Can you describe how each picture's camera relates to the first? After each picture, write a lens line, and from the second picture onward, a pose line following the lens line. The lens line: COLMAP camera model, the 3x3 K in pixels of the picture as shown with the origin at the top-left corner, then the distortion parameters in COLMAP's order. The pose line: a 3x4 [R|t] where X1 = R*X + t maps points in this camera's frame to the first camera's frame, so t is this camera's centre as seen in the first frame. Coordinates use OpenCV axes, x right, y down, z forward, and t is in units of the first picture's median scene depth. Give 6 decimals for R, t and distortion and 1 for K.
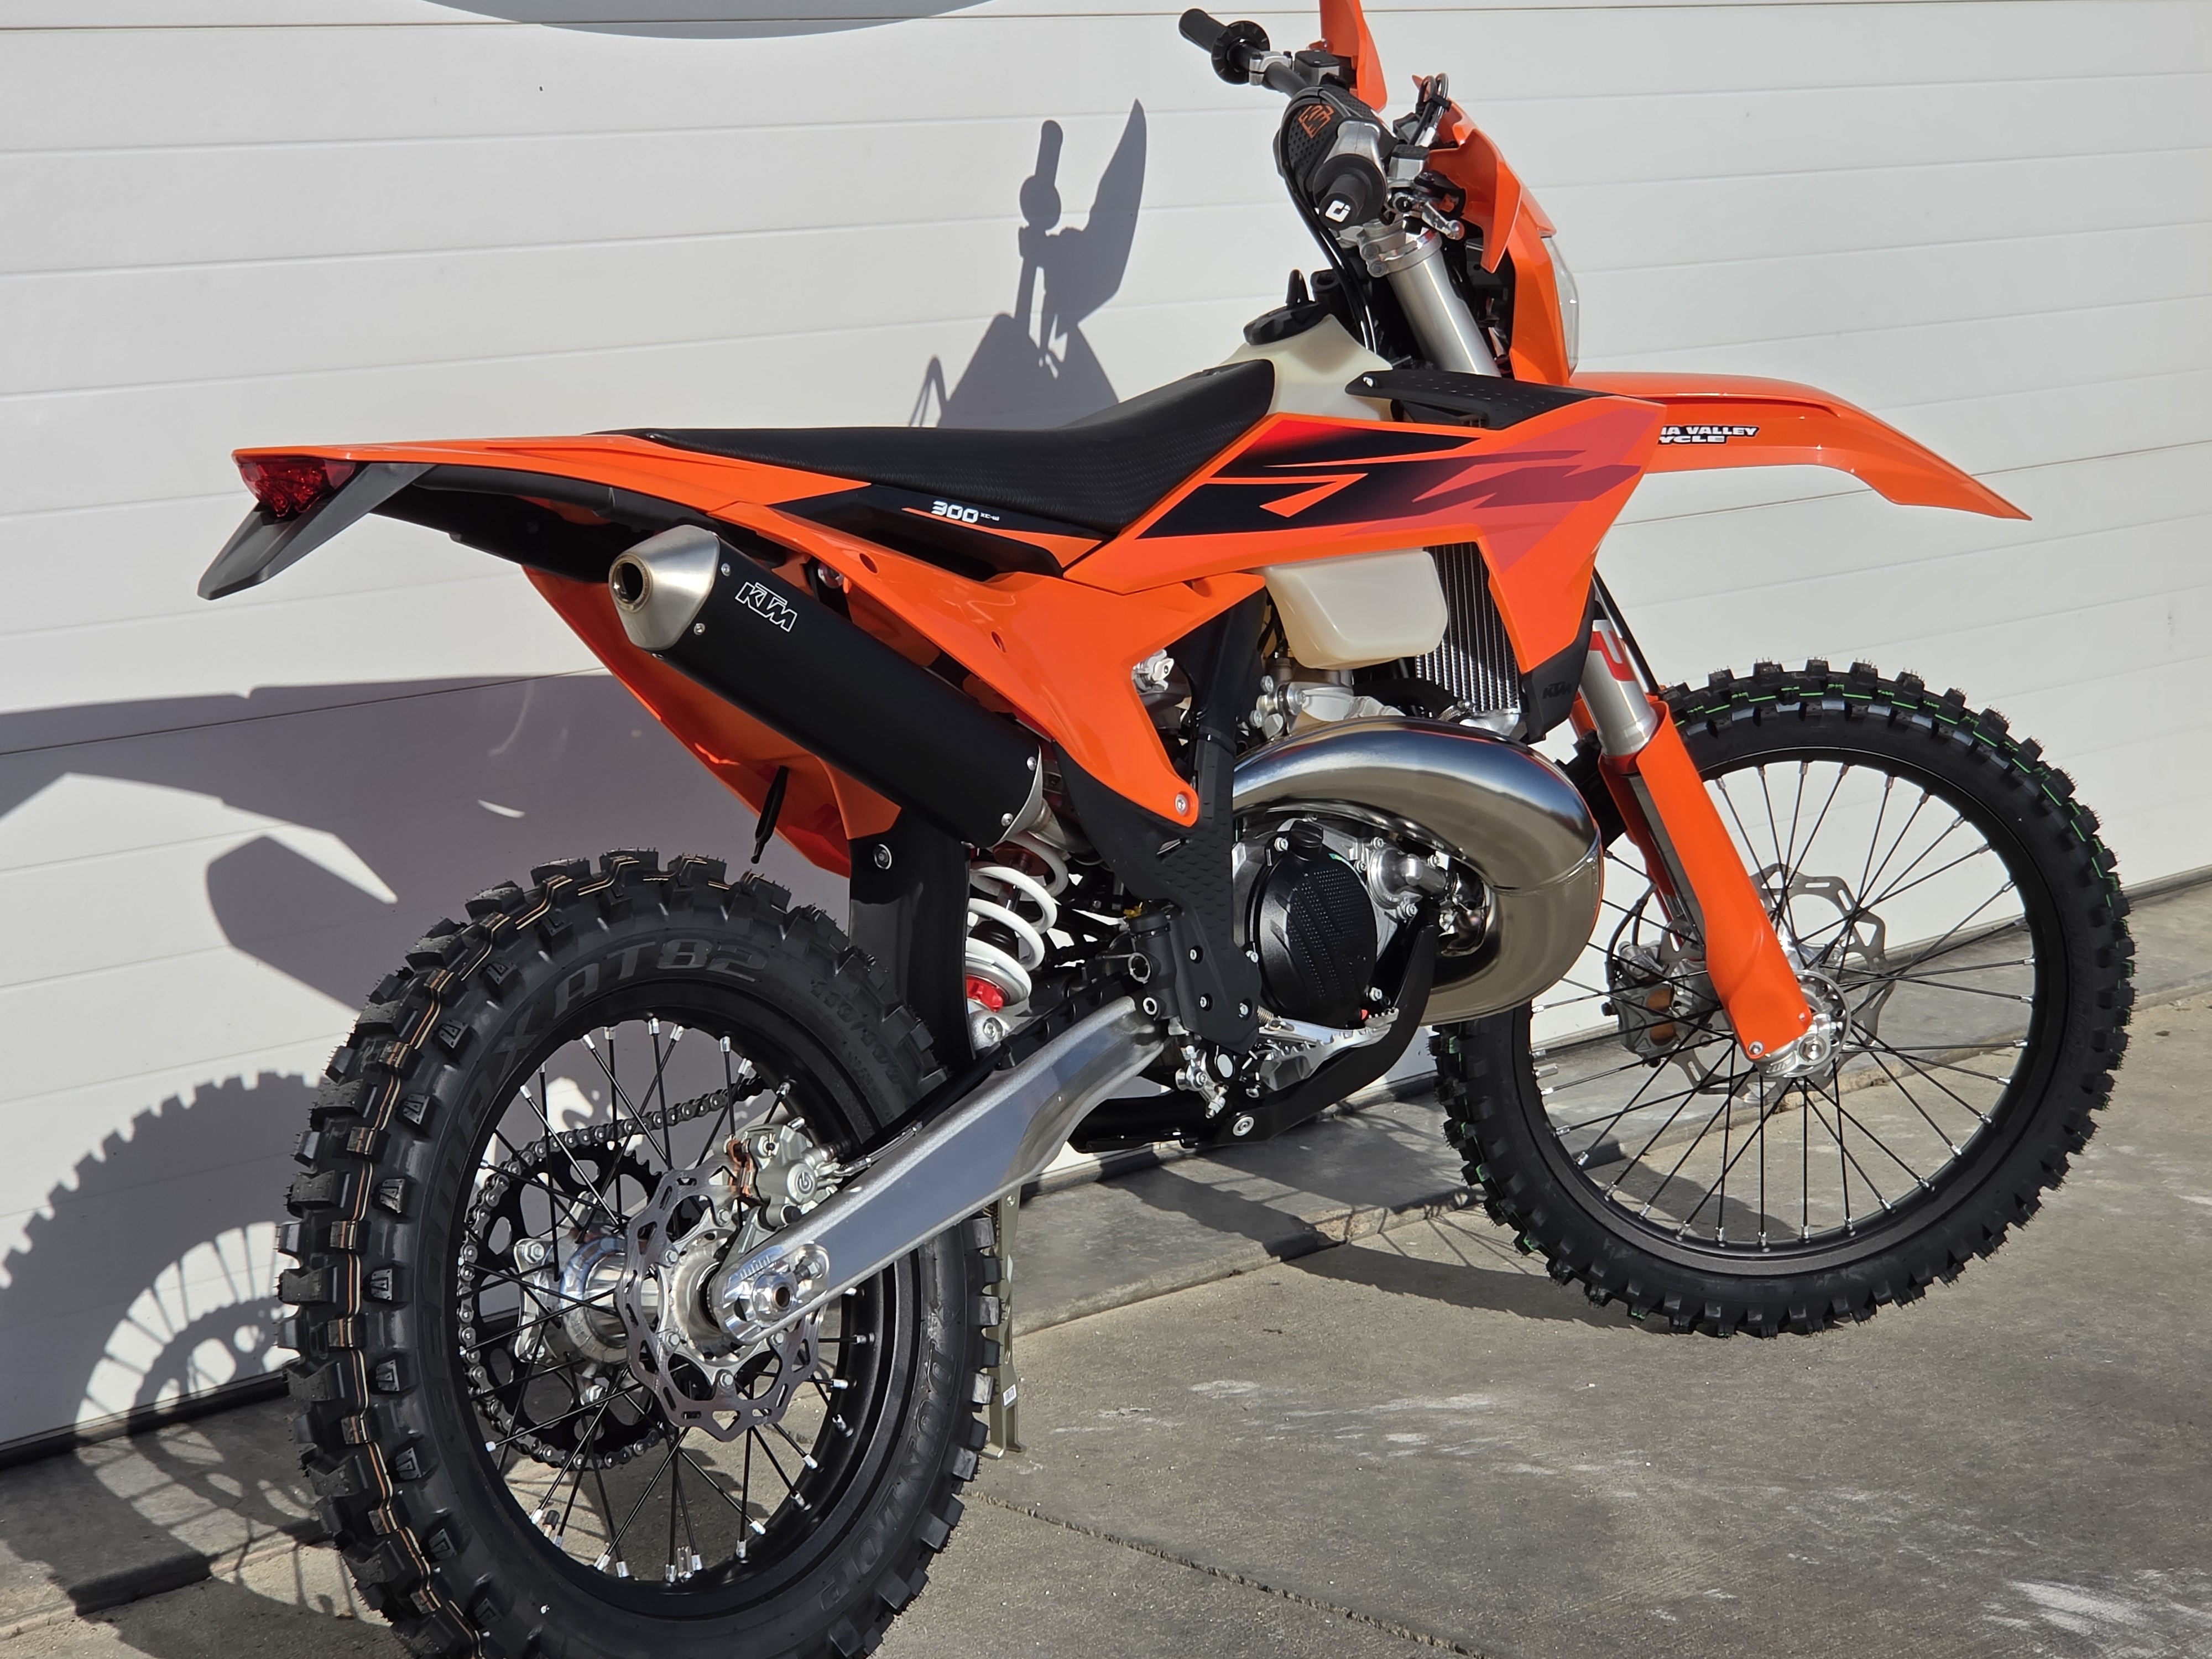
lens RADIAL K [[5116.3, 0, 1182.0], [0, 5116.3, 998.9], [0, 0, 1]] dist [-0.054192, 0.000000]
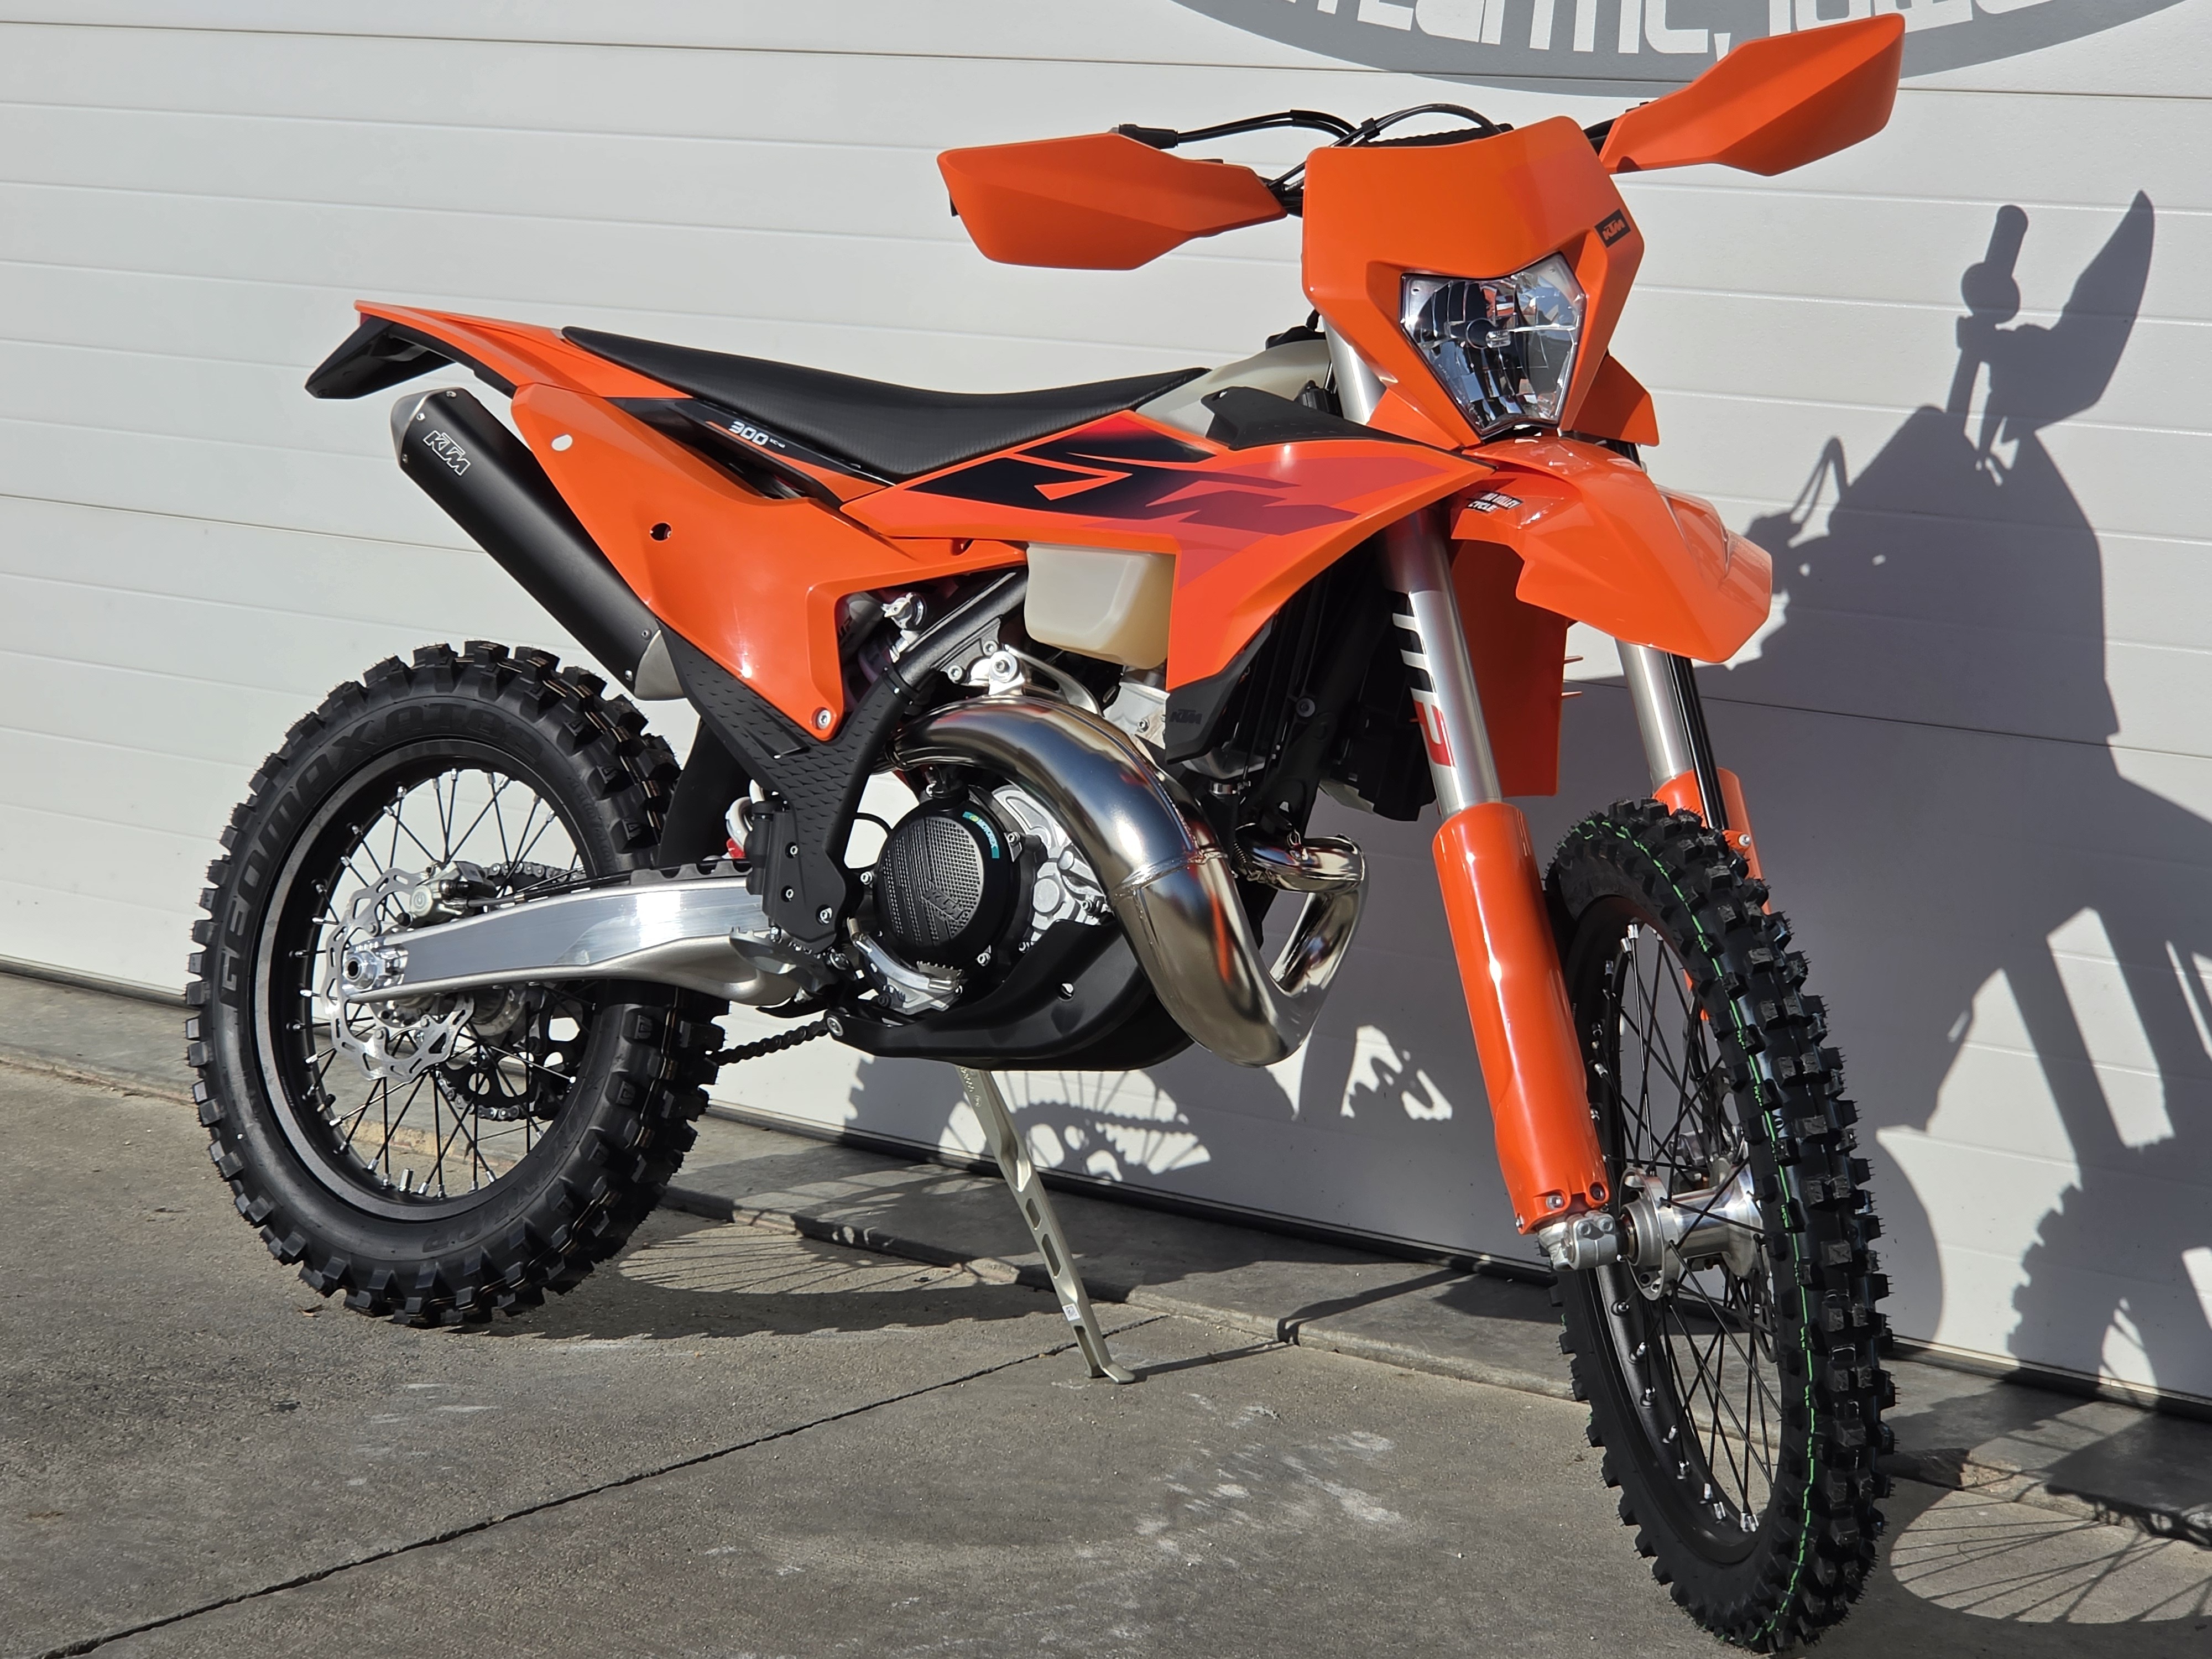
lens RADIAL K [[5116.3, 0, 926.6], [0, 5116.3, 974.4], [0, 0, 1]] dist [-0.054192, 0.000000]
pose [[0.034237, 0.158767, -0.986722, 1.021751], [-0.248626, 0.957615, 0.145457, -0.140522], [0.967994, 0.240345, 0.072260, 0.878283]]
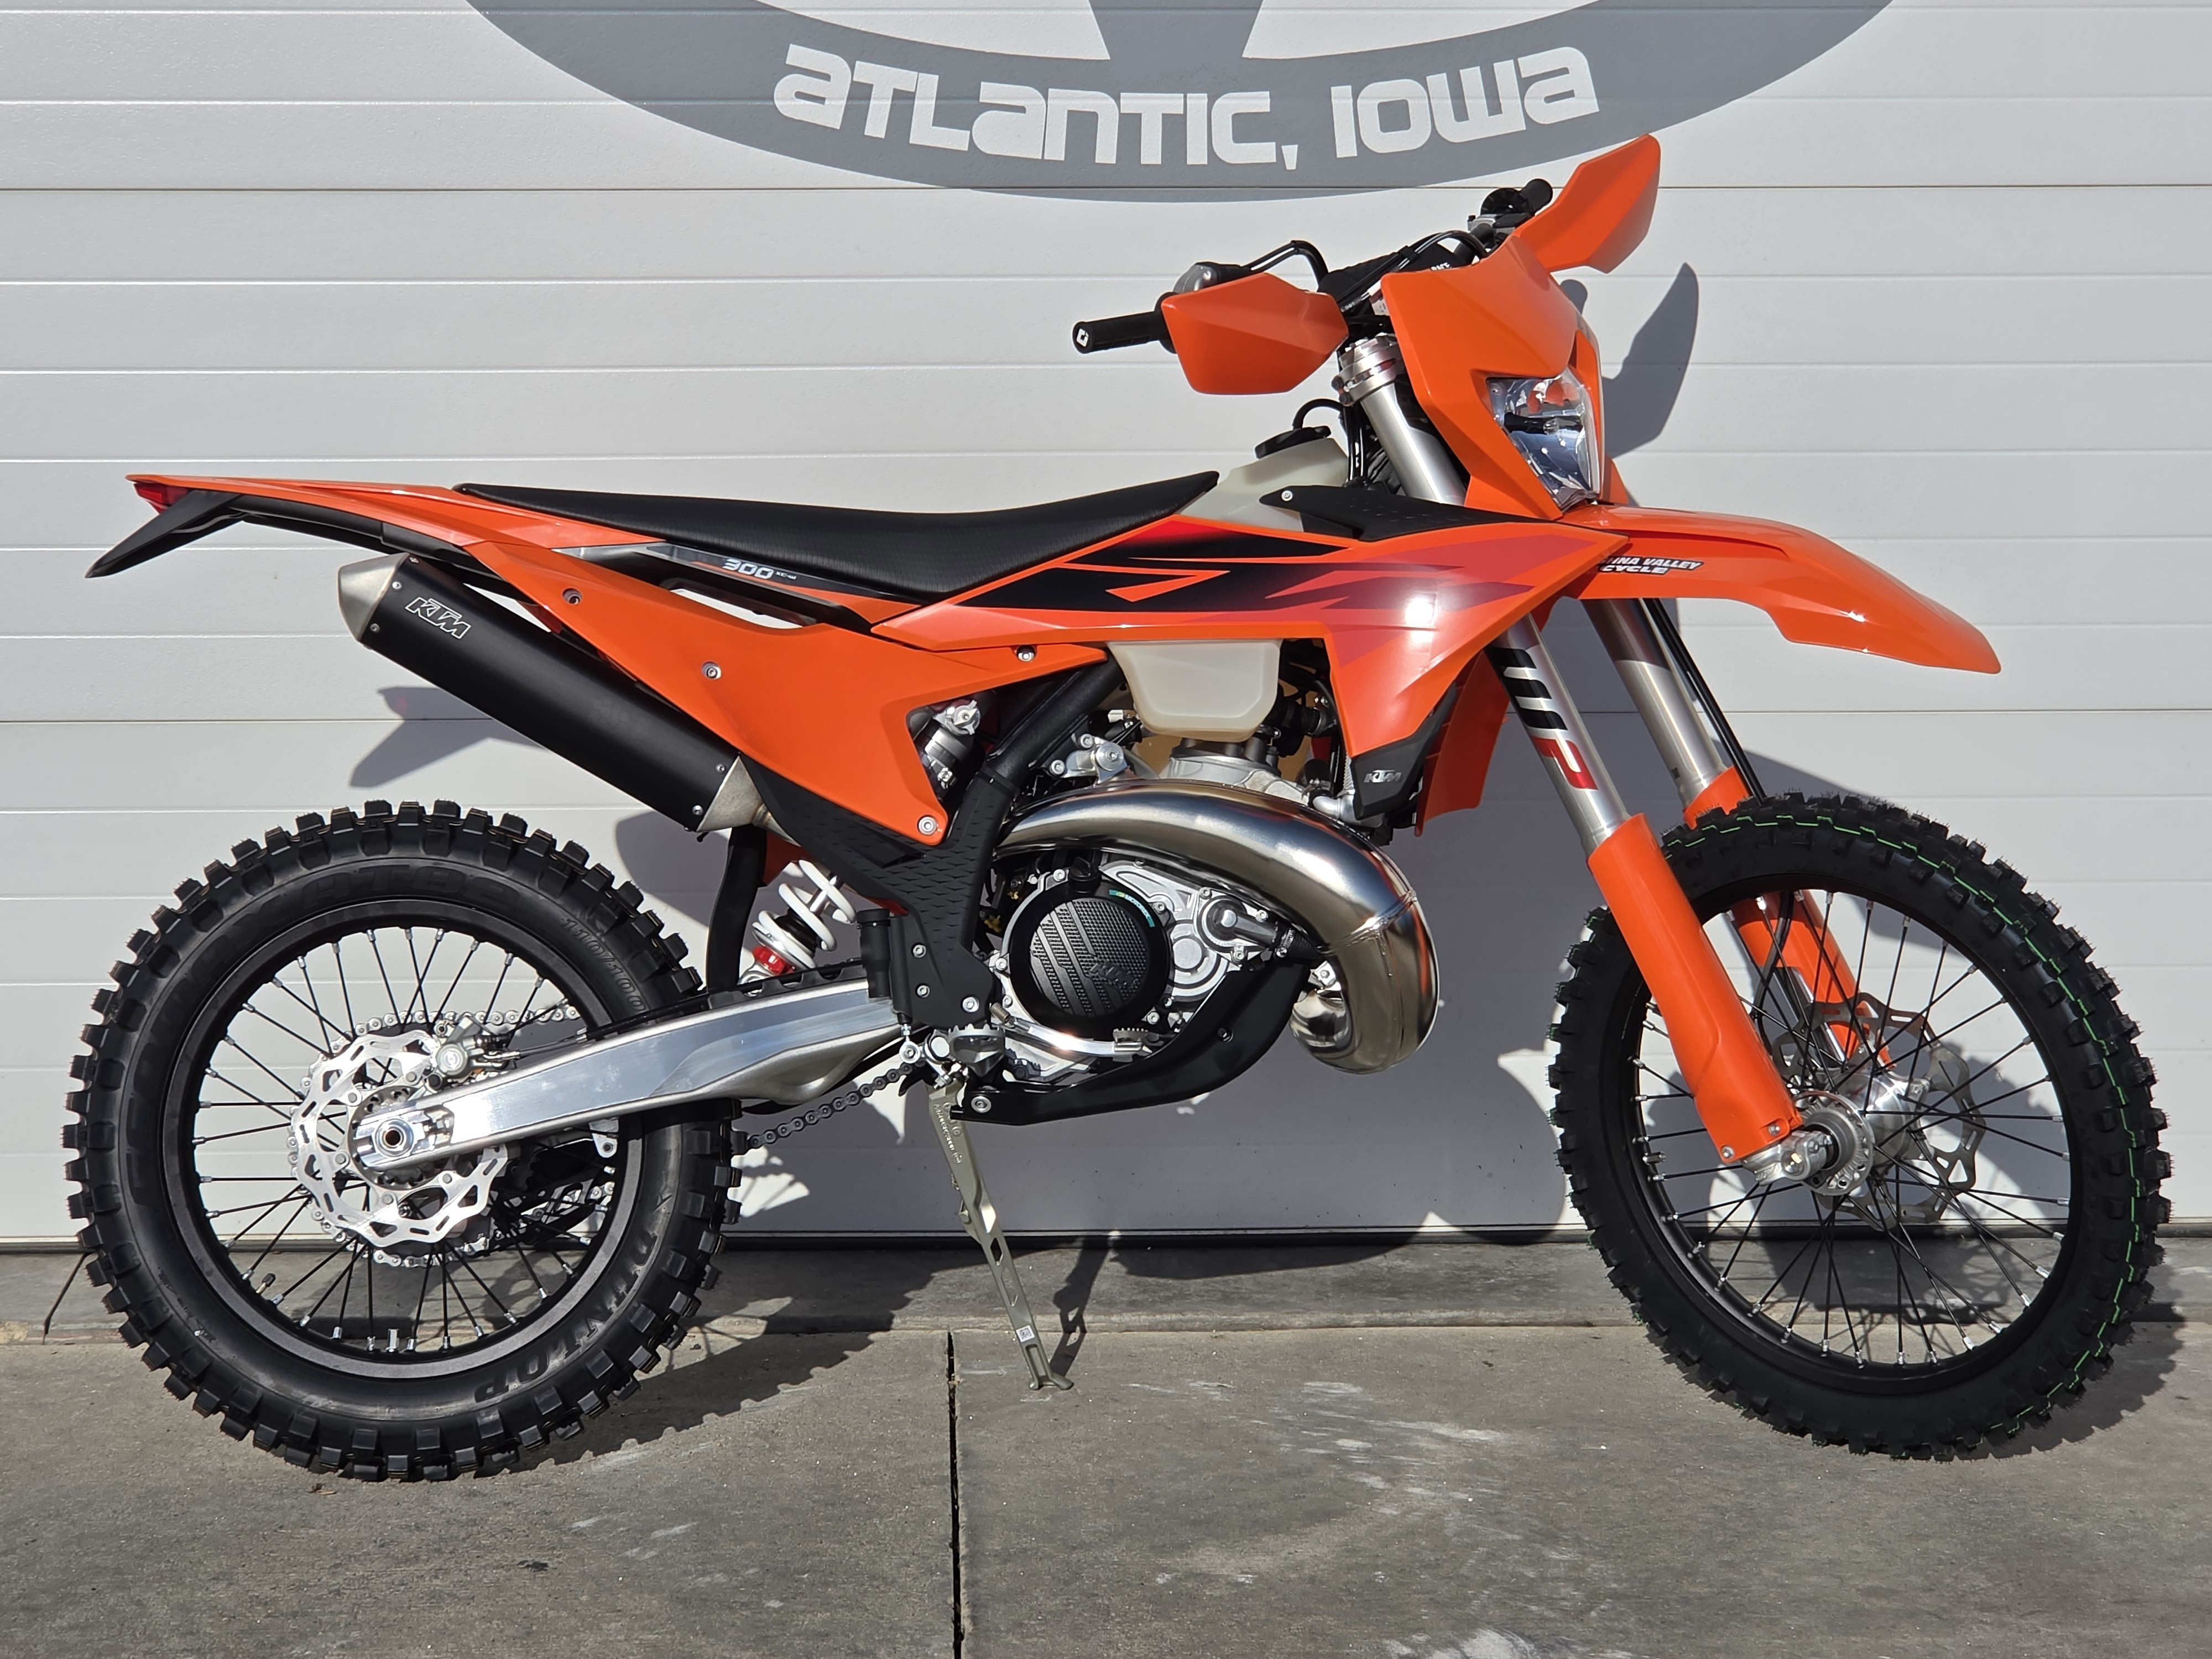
lens RADIAL K [[5116.3, 0, 1057.1], [0, 5116.3, 926.6], [0, 0, 1]] dist [-0.054192, 0.000000]
pose [[0.676421, 0.103548, -0.729200, 0.828769], [-0.145587, 0.989331, 0.005438, -0.023417], [0.721983, 0.102484, 0.684279, 0.184366]]
